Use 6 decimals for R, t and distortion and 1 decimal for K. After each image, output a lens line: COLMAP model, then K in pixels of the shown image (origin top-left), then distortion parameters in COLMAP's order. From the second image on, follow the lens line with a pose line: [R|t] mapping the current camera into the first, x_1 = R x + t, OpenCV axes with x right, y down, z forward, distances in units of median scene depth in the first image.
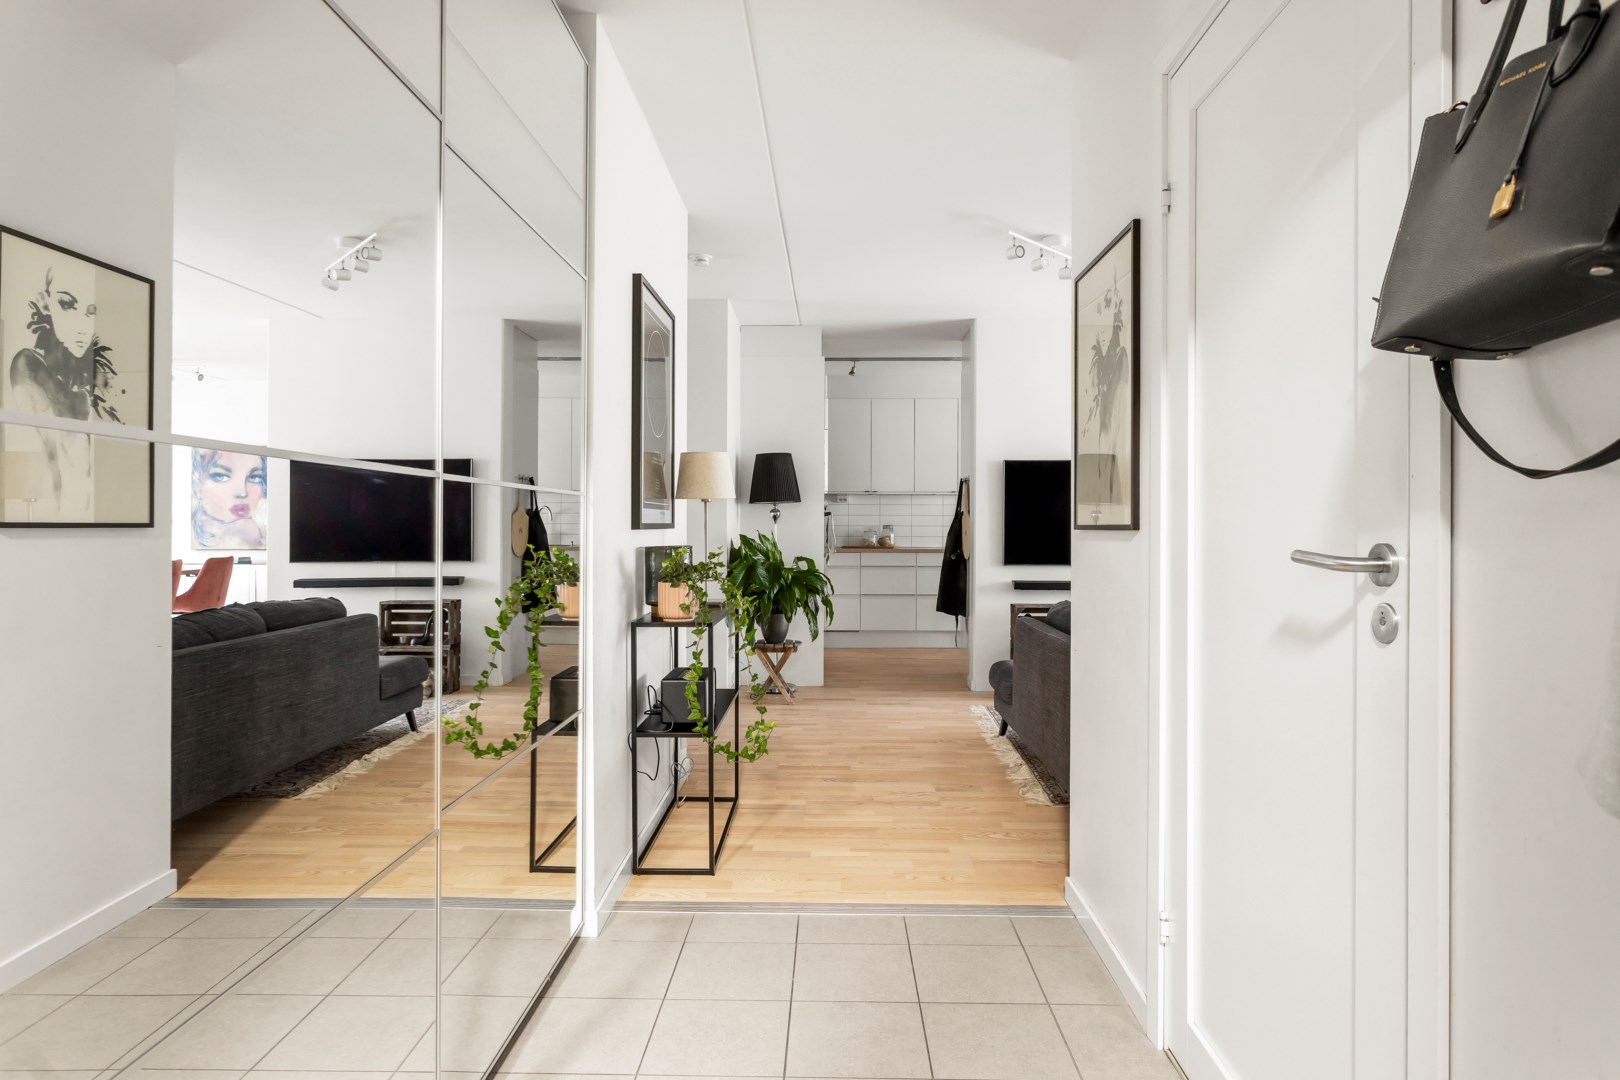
lens RADIAL K [[916.3, 0, 808.9], [0, 916.3, 535.4], [0, 0, 1]] dist [-0.024529, 0.016163]
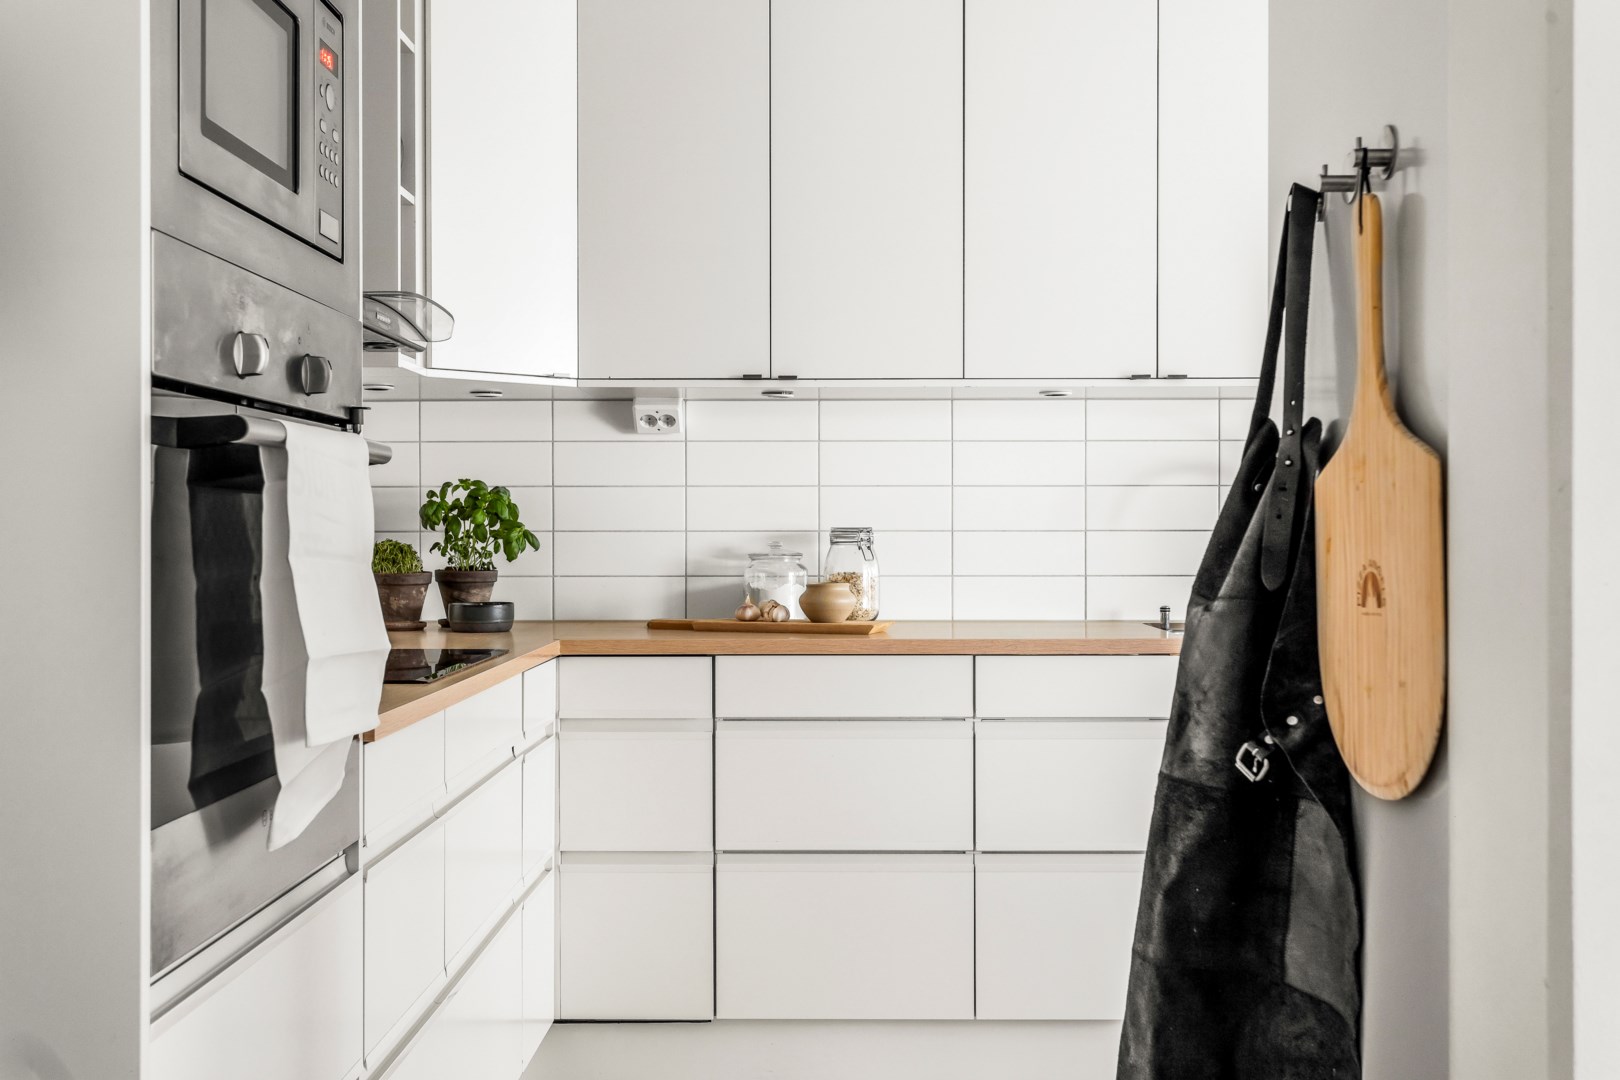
lens RADIAL K [[1743.1, 0, 811.2], [0, 1743.1, 538.8], [0, 0, 1]] dist [-0.000262, 0.000000]
pose [[0.999910, -0.003126, 0.013081, 0.071530], [0.003130, 0.999995, -0.000245, -0.008398], [-0.013080, 0.000286, 0.999914, 0.574632]]
